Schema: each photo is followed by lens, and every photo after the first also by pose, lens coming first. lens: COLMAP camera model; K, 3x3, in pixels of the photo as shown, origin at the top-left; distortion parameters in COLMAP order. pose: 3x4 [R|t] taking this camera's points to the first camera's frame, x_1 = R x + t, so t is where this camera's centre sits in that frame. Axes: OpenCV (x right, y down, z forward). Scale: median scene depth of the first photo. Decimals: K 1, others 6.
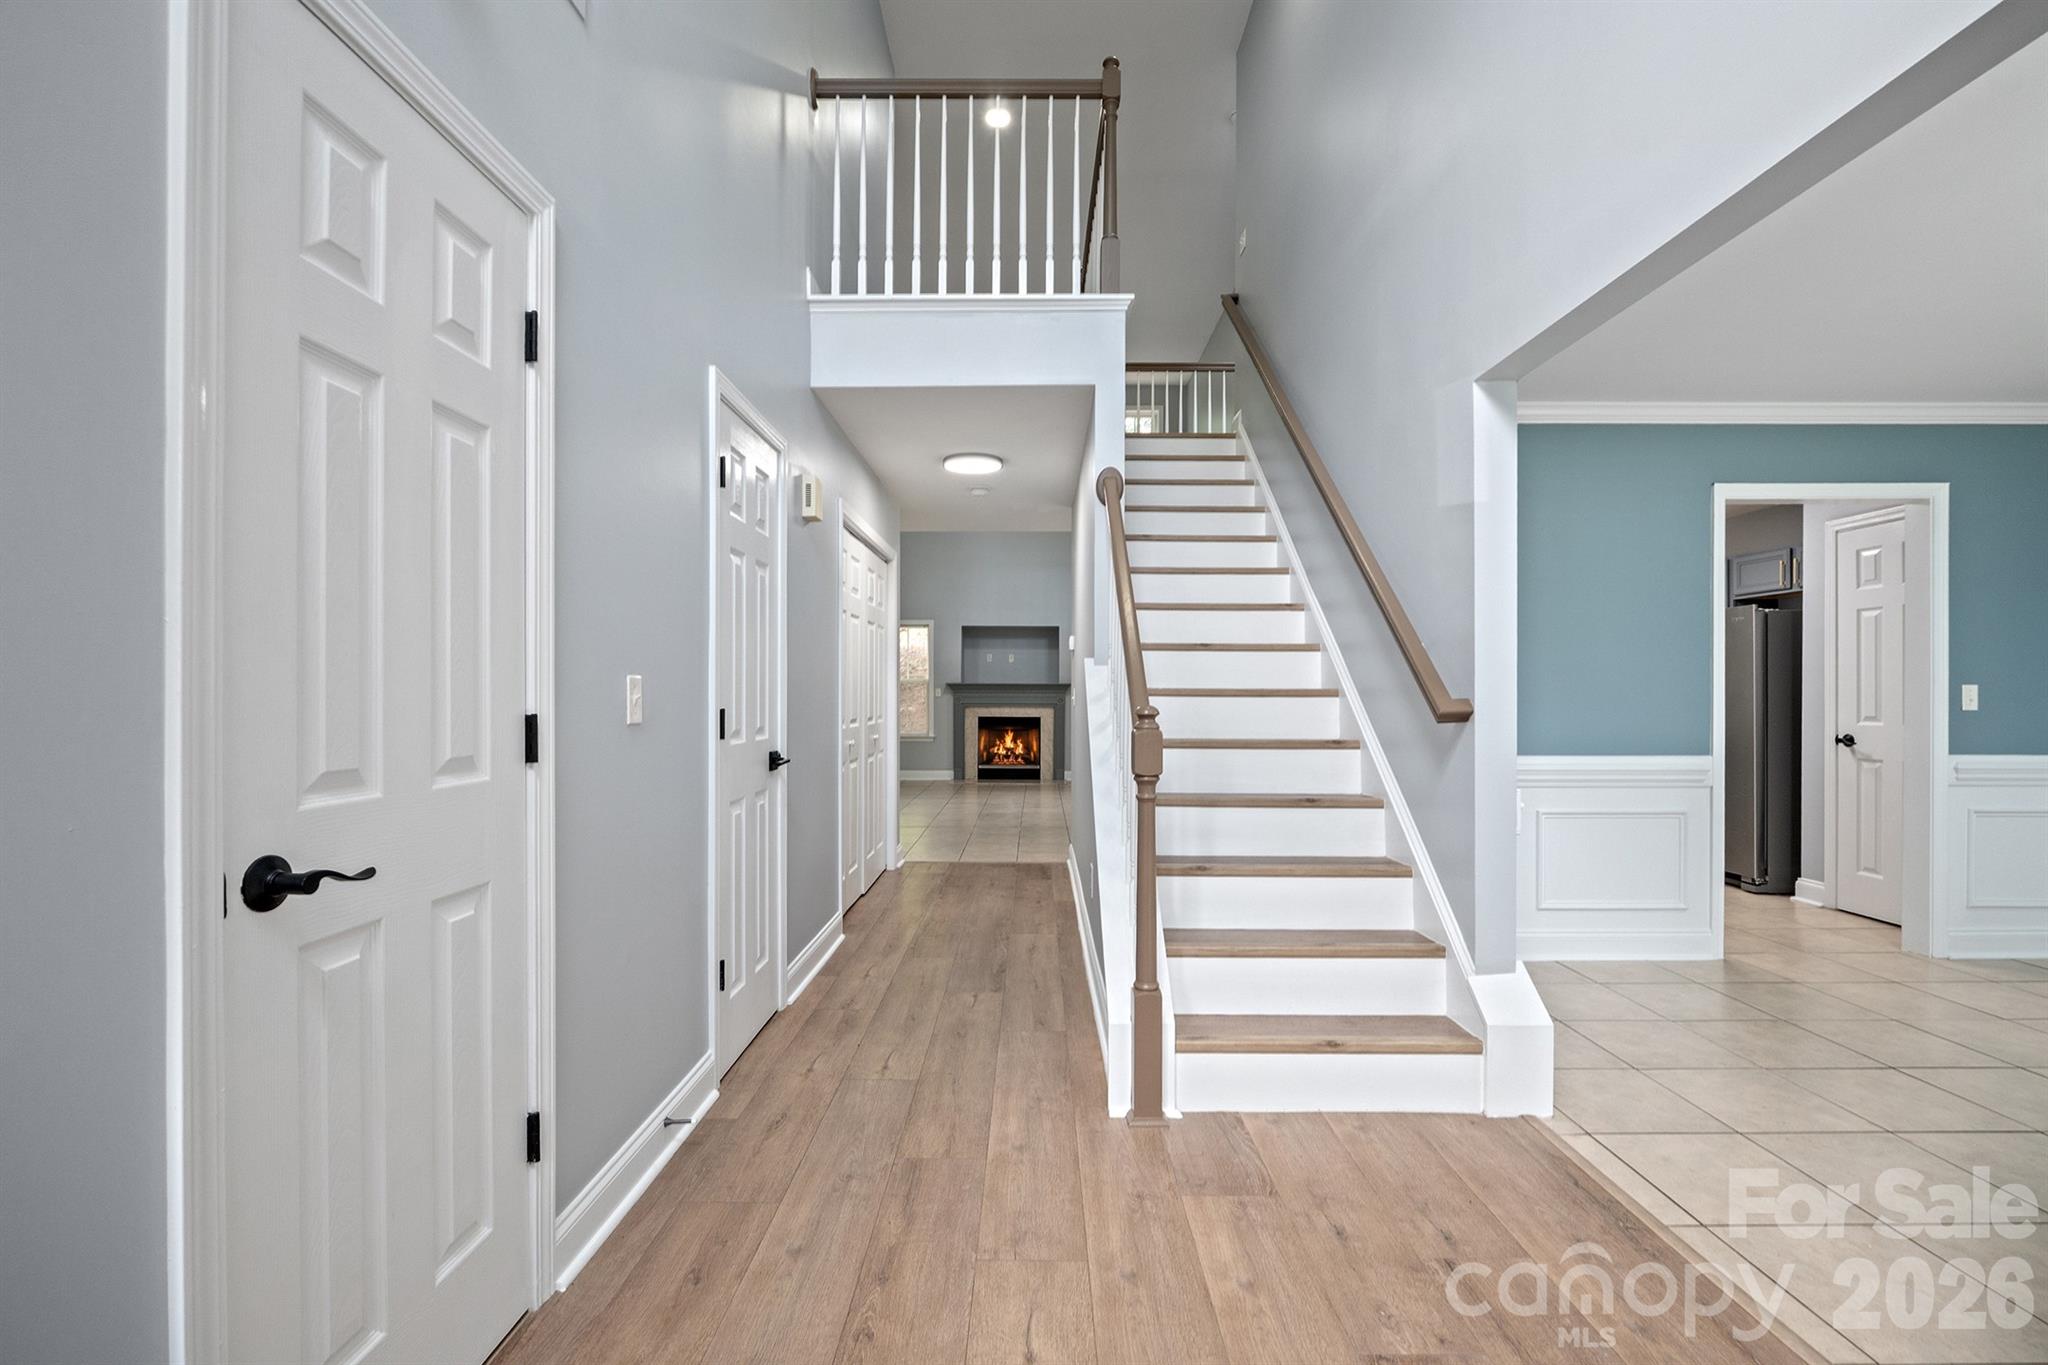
lens RADIAL K [[845.8, 0, 1054.2], [0, 845.8, 694.2], [0, 0, 1]] dist [-0.010072, 0.000021]
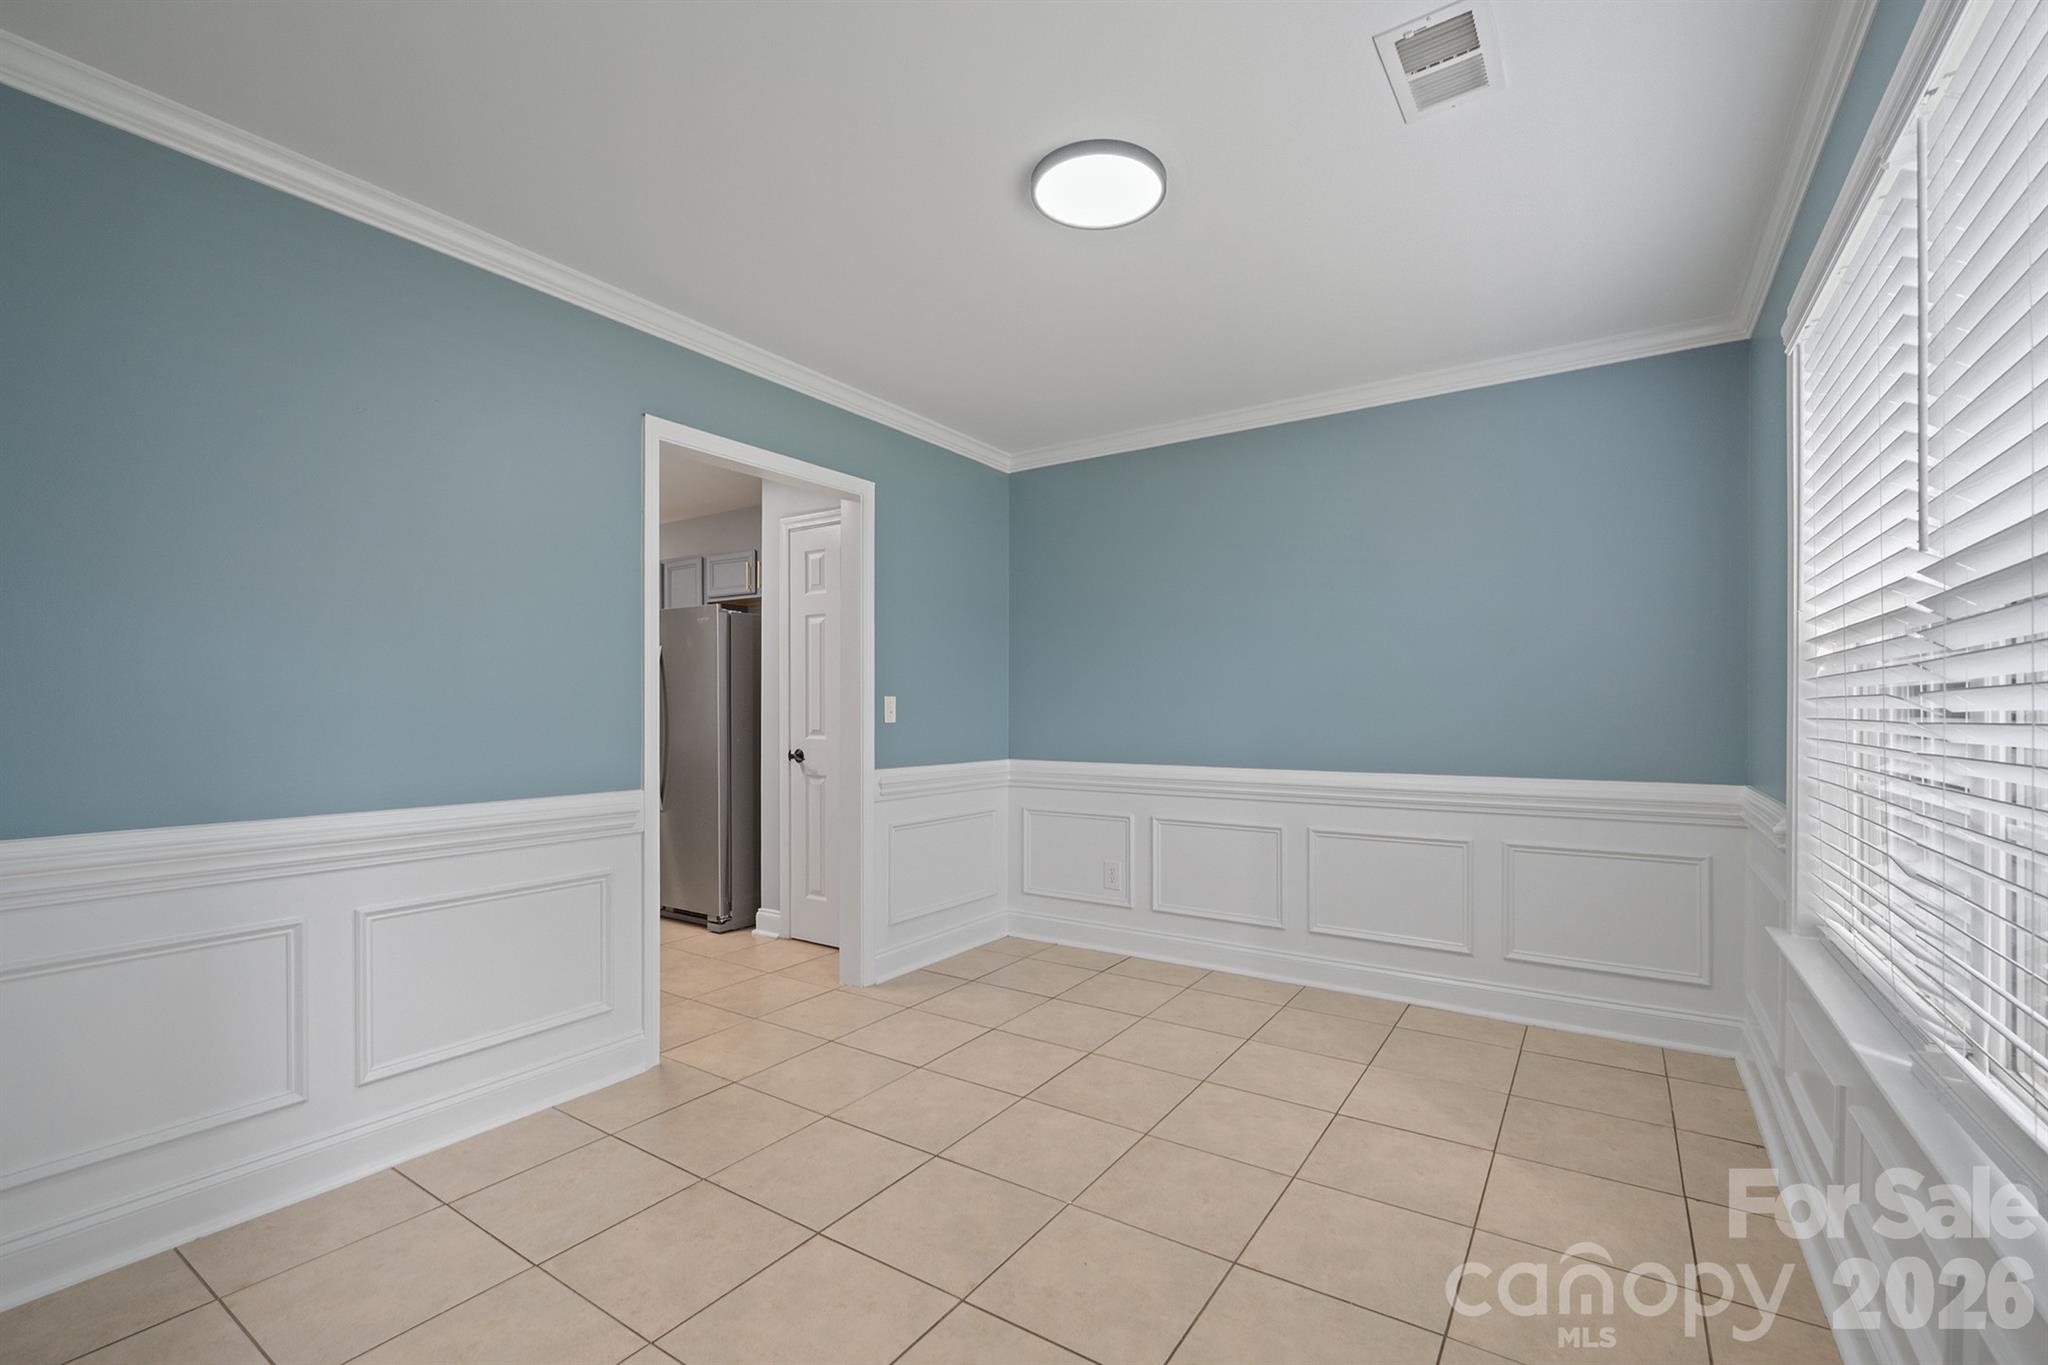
lens RADIAL K [[873.3, 0, 1029.8], [0, 873.3, 713.0], [0, 0, 1]] dist [-0.003596, -0.000806]
pose [[0.546723, -0.004504, 0.837302, 0.301492], [0.000897, 0.999988, 0.004794, 0.003488], [-0.837313, -0.001870, 0.546720, 0.278586]]
